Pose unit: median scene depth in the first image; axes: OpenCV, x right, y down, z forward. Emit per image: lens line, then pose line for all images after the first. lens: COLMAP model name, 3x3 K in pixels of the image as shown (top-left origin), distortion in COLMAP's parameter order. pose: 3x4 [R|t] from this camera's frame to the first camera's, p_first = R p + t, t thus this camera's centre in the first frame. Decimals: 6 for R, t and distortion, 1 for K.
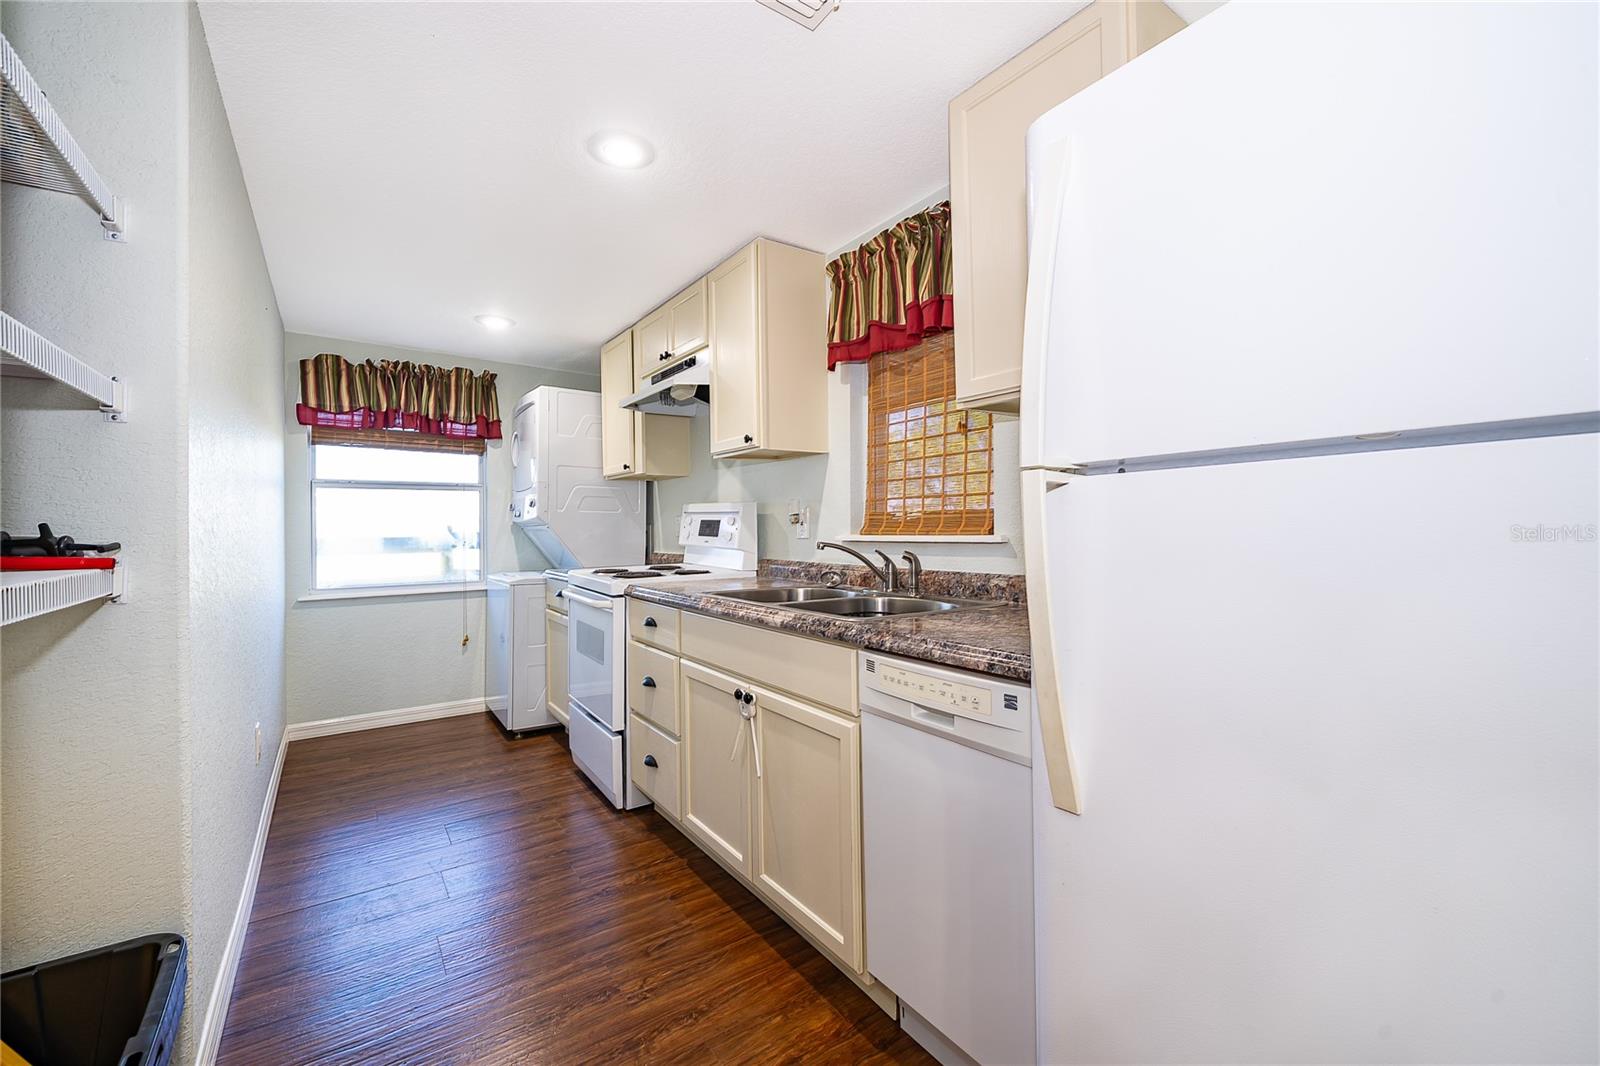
lens RADIAL K [[660.7, 0, 784.3], [0, 660.7, 524.2], [0, 0, 1]] dist [0.000692, 0.000046]
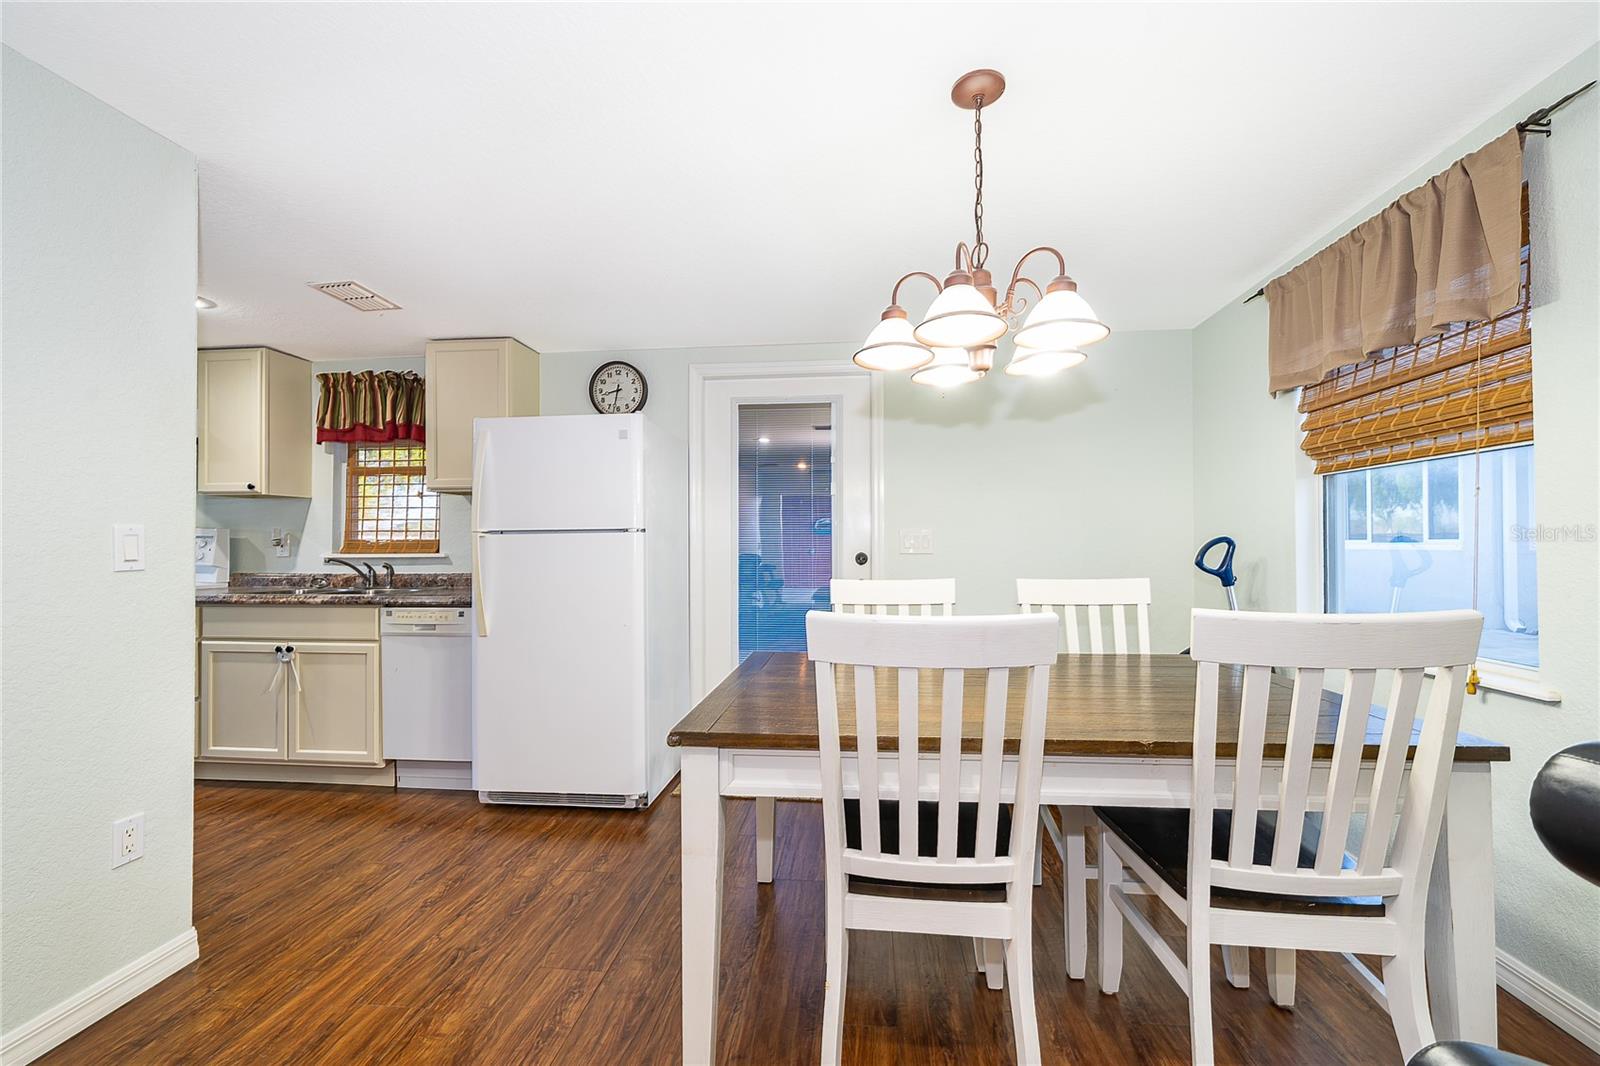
lens RADIAL K [[660.7, 0, 792.4], [0, 660.7, 535.5], [0, 0, 1]] dist [0.000692, 0.000046]
pose [[0.644611, 0.018647, 0.764284, -0.448798], [-0.007164, 0.999806, -0.018351, -0.007178], [-0.764478, 0.006354, 0.644619, -0.932215]]
